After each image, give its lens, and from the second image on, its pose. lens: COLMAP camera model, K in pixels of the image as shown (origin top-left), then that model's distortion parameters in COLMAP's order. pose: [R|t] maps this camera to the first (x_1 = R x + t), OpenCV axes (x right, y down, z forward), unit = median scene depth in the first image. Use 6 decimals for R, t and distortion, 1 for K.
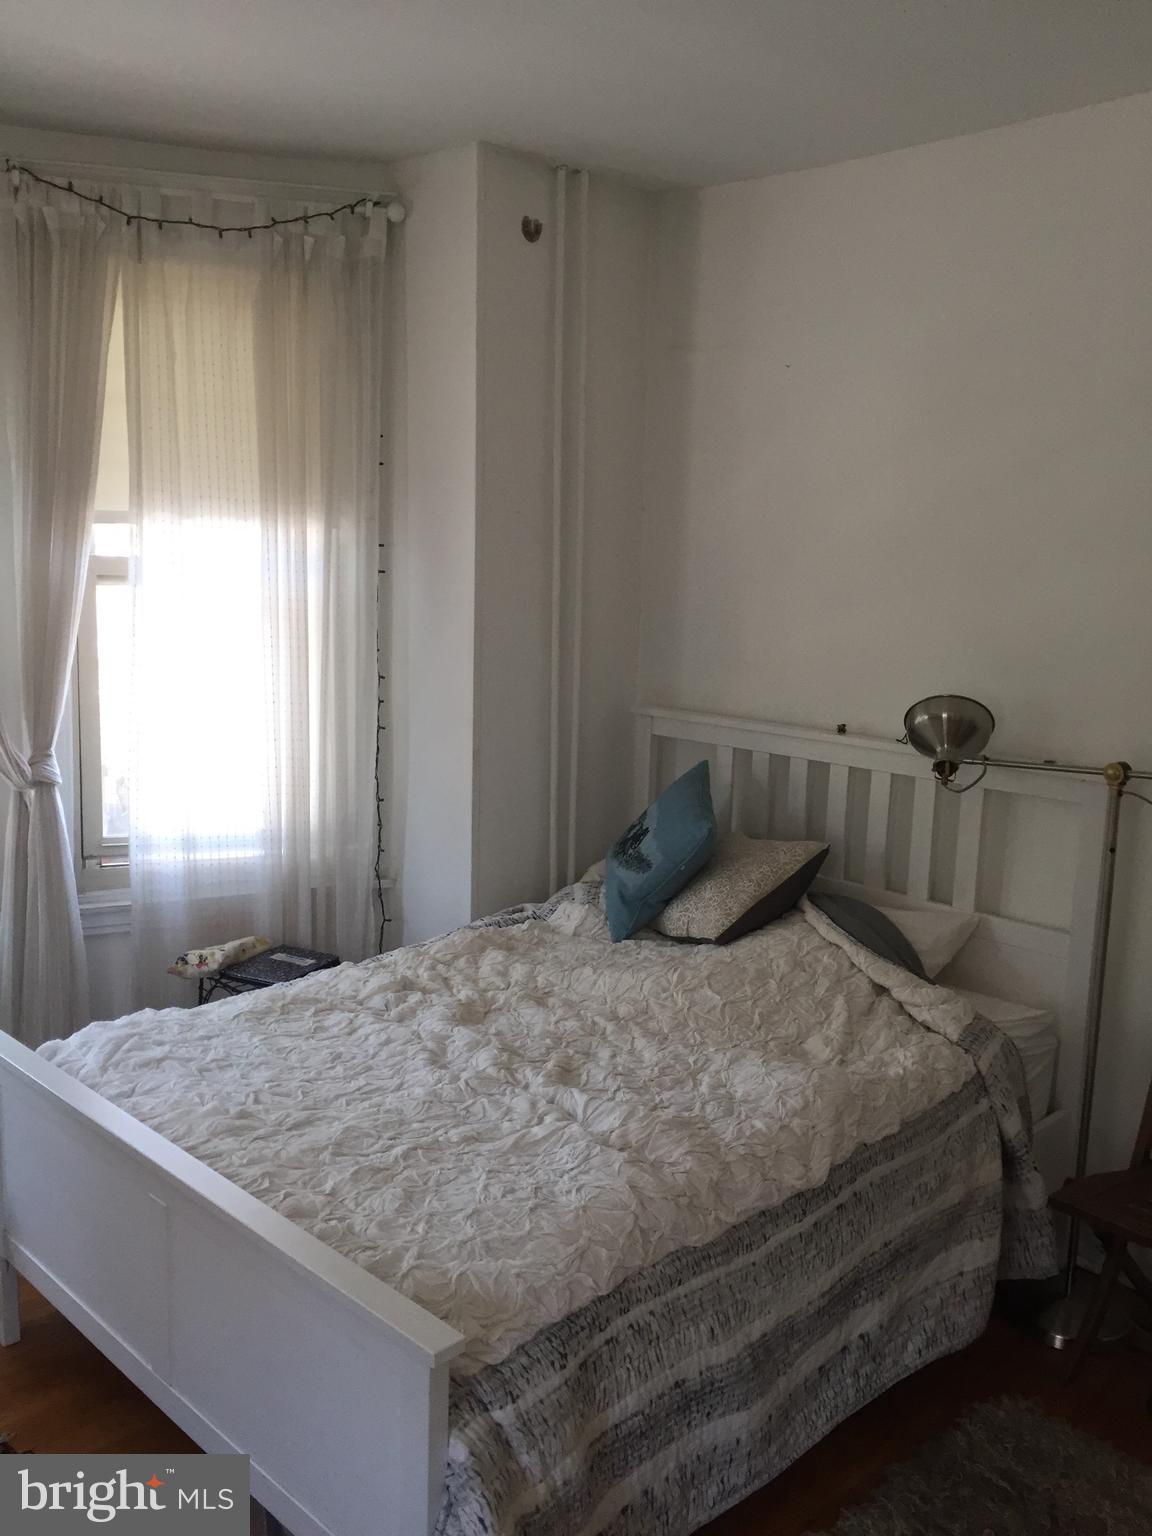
lens RADIAL K [[1329.5, 0, 575.1], [0, 1329.5, 764.0], [0, 0, 1]] dist [0.073982, -0.100076]
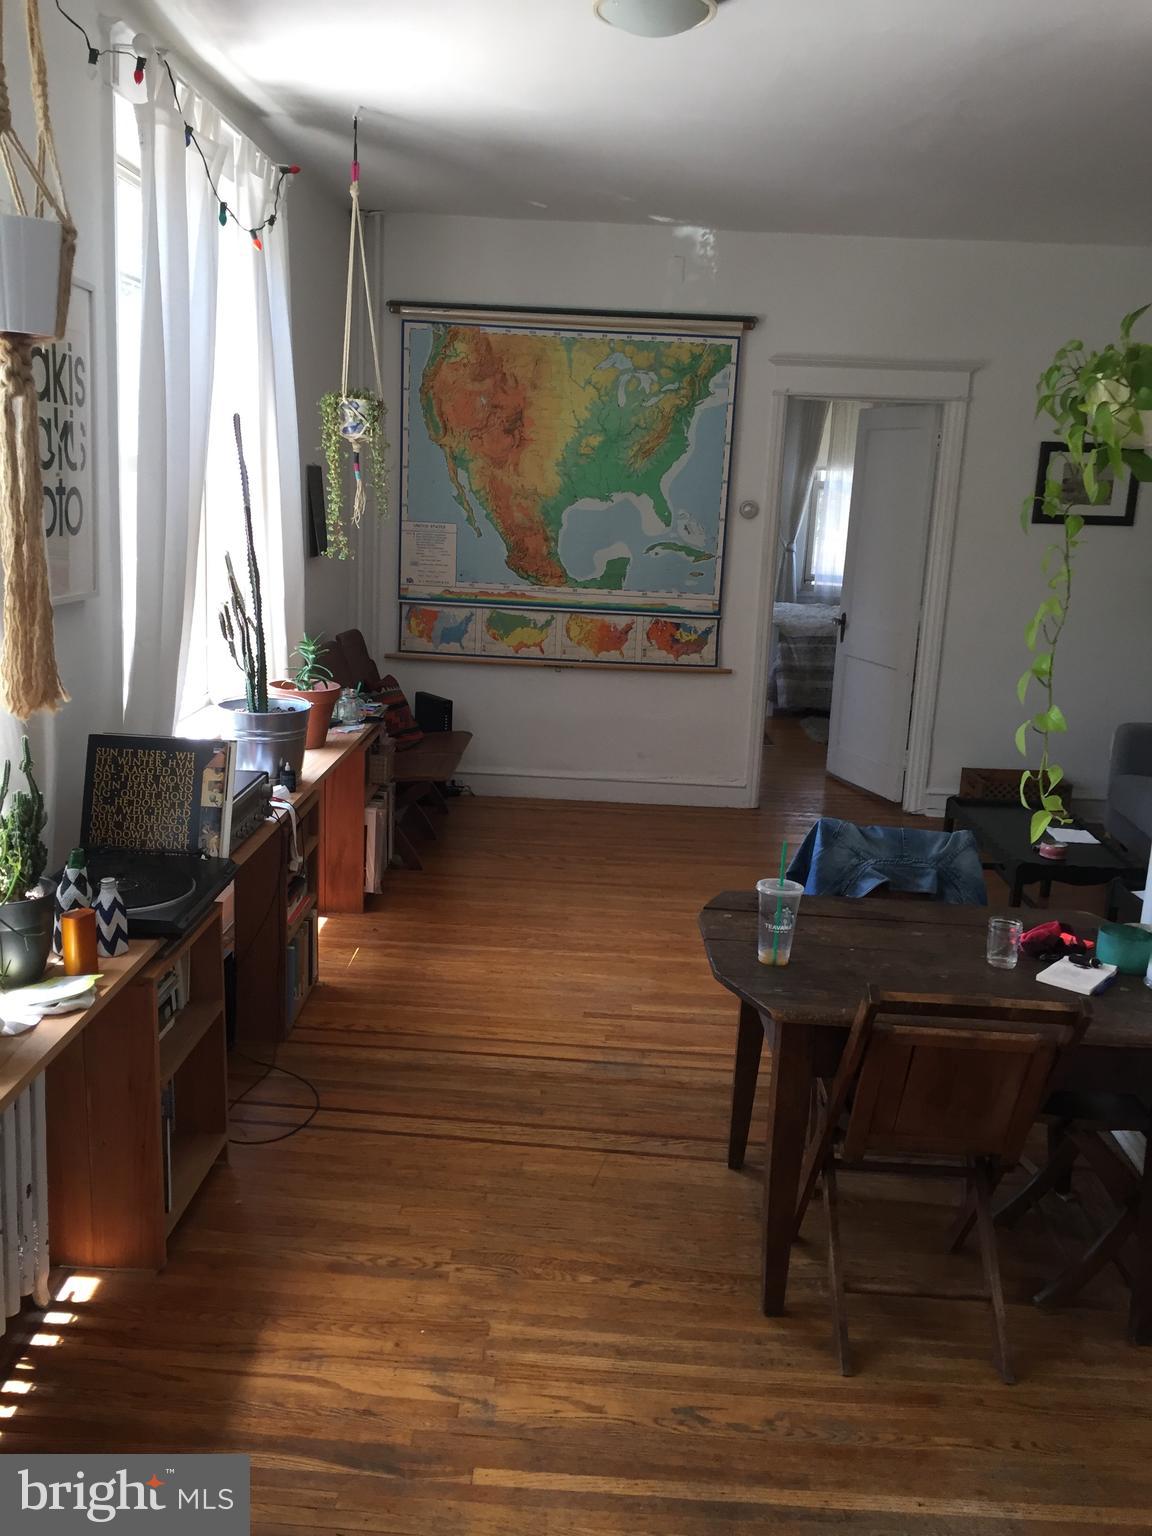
lens RADIAL K [[1329.5, 0, 574.0], [0, 1329.5, 764.6], [0, 0, 1]] dist [0.073982, -0.100076]
pose [[0.721977, 0.160736, -0.672989, 1.861984], [-0.145420, 0.986168, 0.079531, 0.430604], [0.676464, 0.040446, 0.735365, -2.138067]]
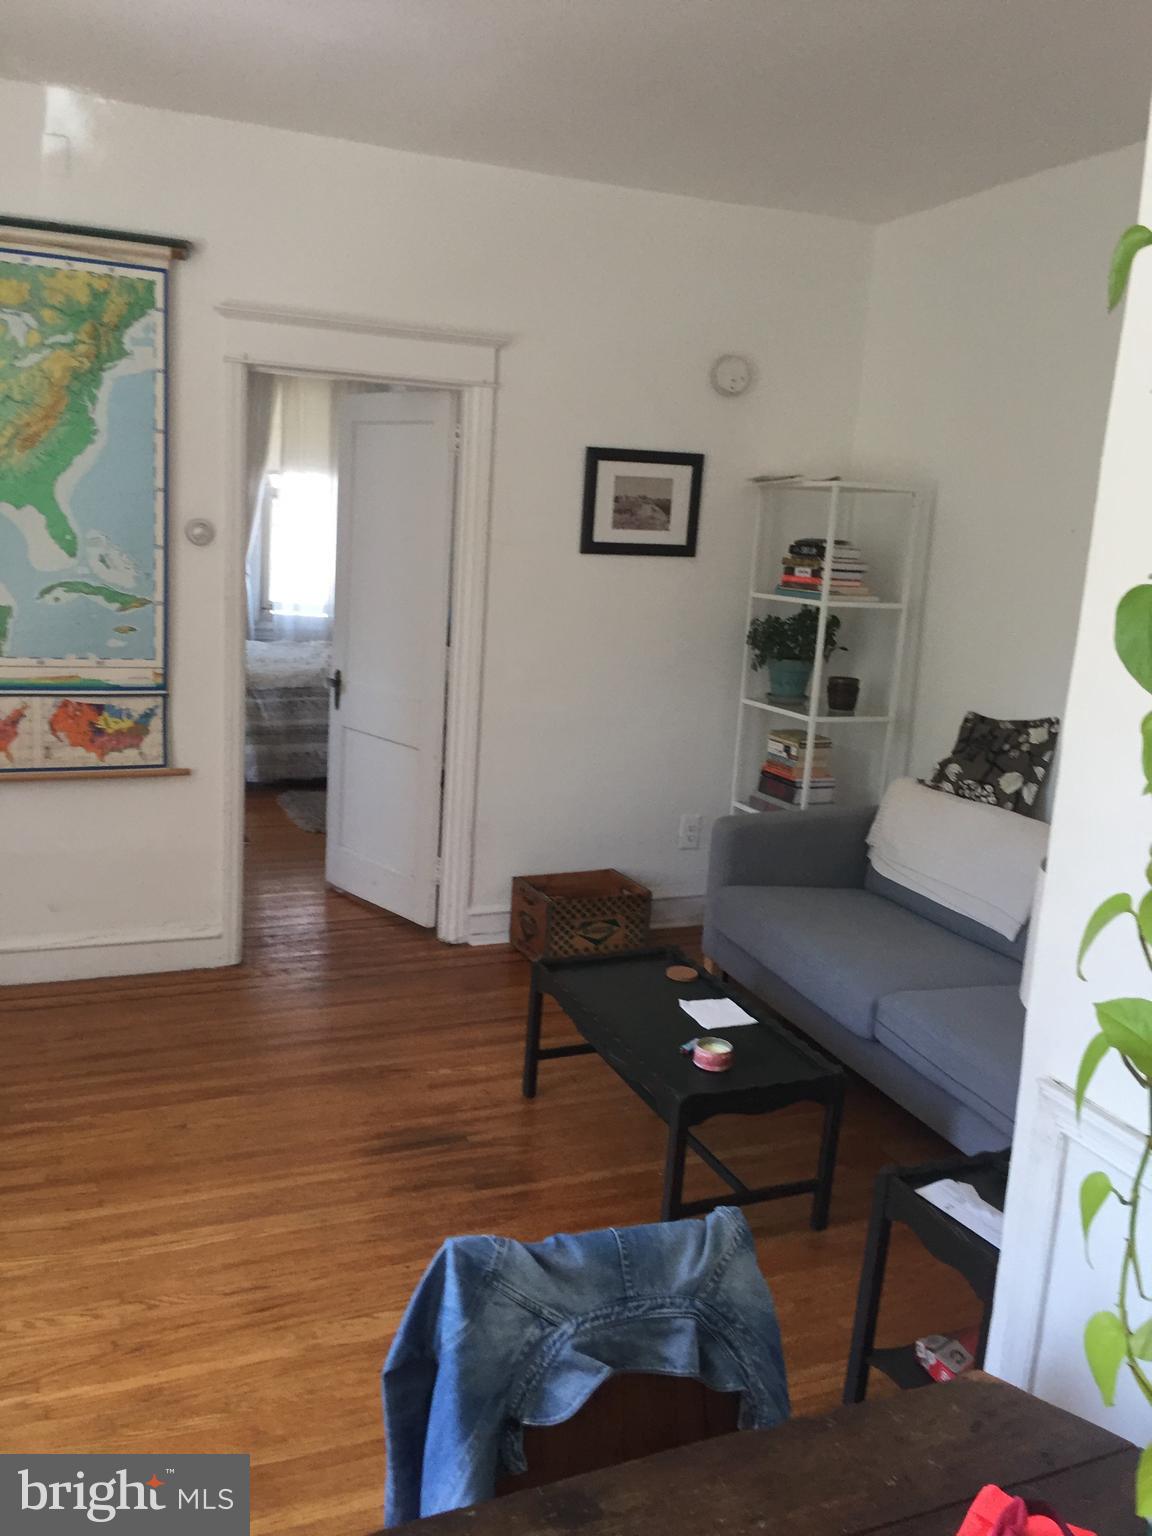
lens RADIAL K [[1329.5, 0, 547.7], [0, 1329.5, 768.2], [0, 0, 1]] dist [0.073982, -0.100076]
pose [[0.932852, 0.106337, -0.344208, 1.386701], [-0.102081, 0.994308, 0.030519, 0.317240], [0.345494, 0.006667, 0.938397, -1.557532]]
